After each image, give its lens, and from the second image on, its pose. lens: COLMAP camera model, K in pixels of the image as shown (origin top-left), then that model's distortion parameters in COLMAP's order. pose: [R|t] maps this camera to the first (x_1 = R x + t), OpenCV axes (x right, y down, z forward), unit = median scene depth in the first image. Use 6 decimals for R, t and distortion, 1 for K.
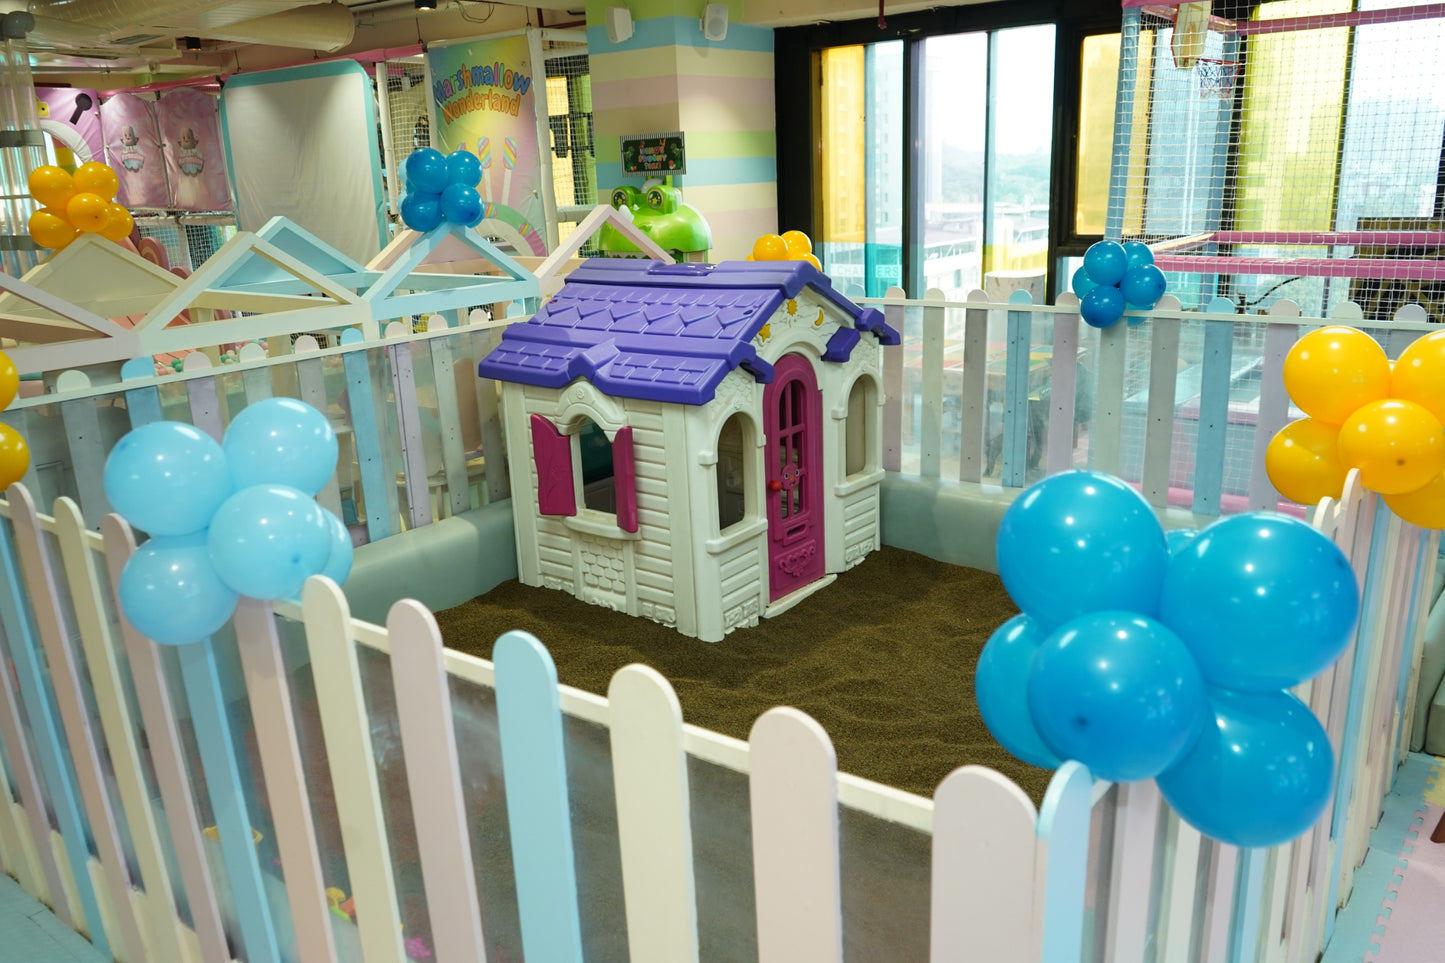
lens RADIAL K [[1121.5, 0, 722.5], [0, 1121.5, 481.5], [0, 0, 1]] dist [-0.029095, 0.008946]
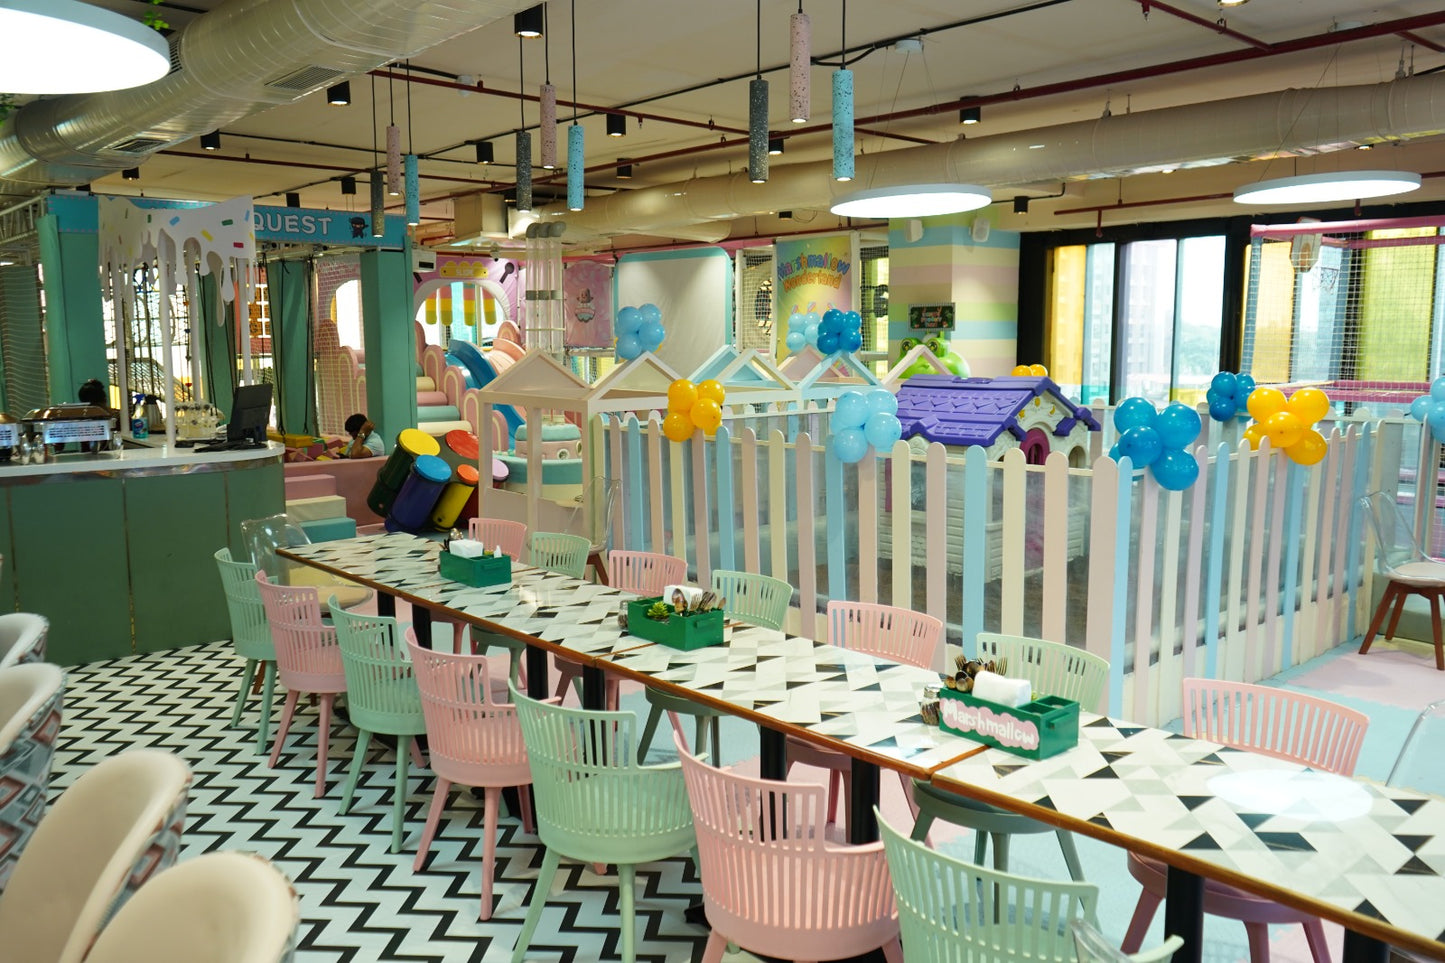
lens RADIAL K [[1121.5, 0, 722.5], [0, 1121.5, 481.5], [0, 0, 1]] dist [-0.029095, 0.008946]
pose [[0.981668, 0.054349, -0.182687, -0.063255], [-0.079042, 0.988262, -0.130727, 0.156313], [0.173438, 0.142771, 0.974441, -0.519580]]
